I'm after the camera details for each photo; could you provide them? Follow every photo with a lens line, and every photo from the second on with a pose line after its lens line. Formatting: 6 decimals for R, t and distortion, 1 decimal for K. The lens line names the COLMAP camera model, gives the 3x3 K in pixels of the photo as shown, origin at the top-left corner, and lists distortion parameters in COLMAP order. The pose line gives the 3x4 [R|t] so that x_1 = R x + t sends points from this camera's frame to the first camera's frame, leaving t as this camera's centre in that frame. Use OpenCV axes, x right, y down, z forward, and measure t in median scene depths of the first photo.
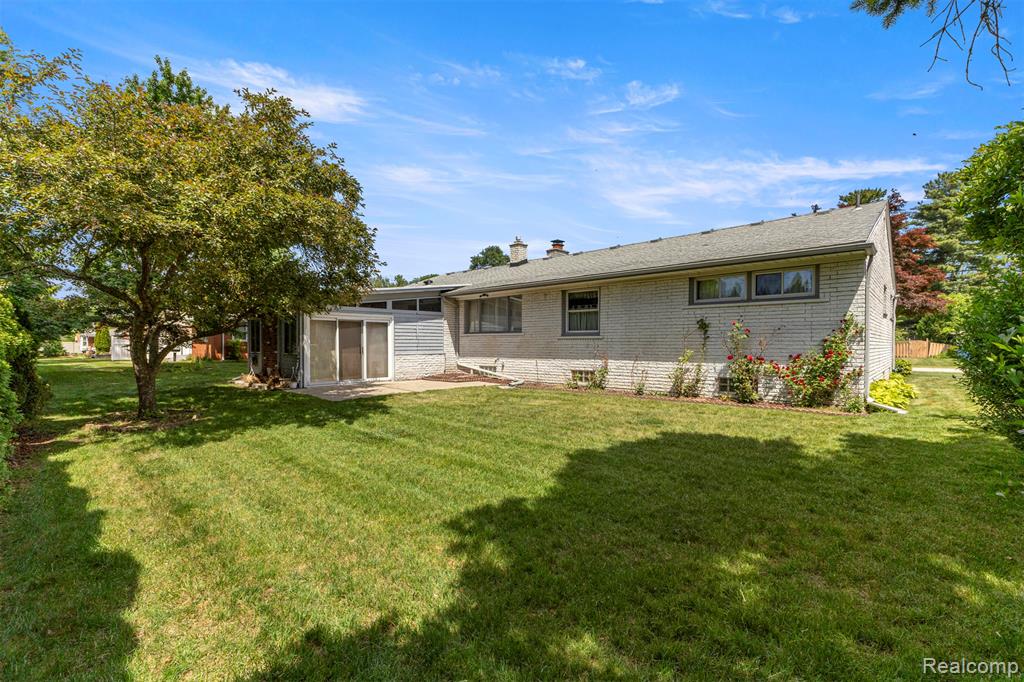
lens RADIAL K [[443.7, 0, 511.2], [0, 443.7, 334.8], [0, 0, 1]] dist [0.006438, -0.000536]
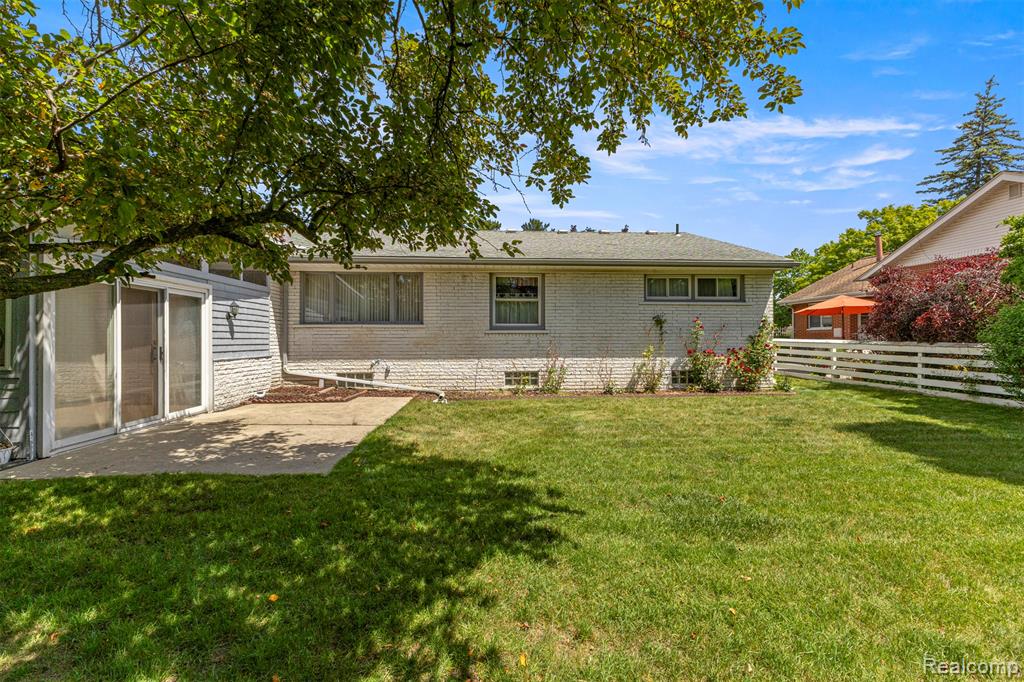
lens RADIAL K [[443.7, 0, 511.2], [0, 443.7, 334.8], [0, 0, 1]] dist [0.006438, -0.000536]
pose [[0.684431, 0.007831, 0.729035, -0.445764], [-0.012987, 0.999915, 0.001452, 0.010224], [-0.728962, -0.010462, 0.684475, 0.430109]]
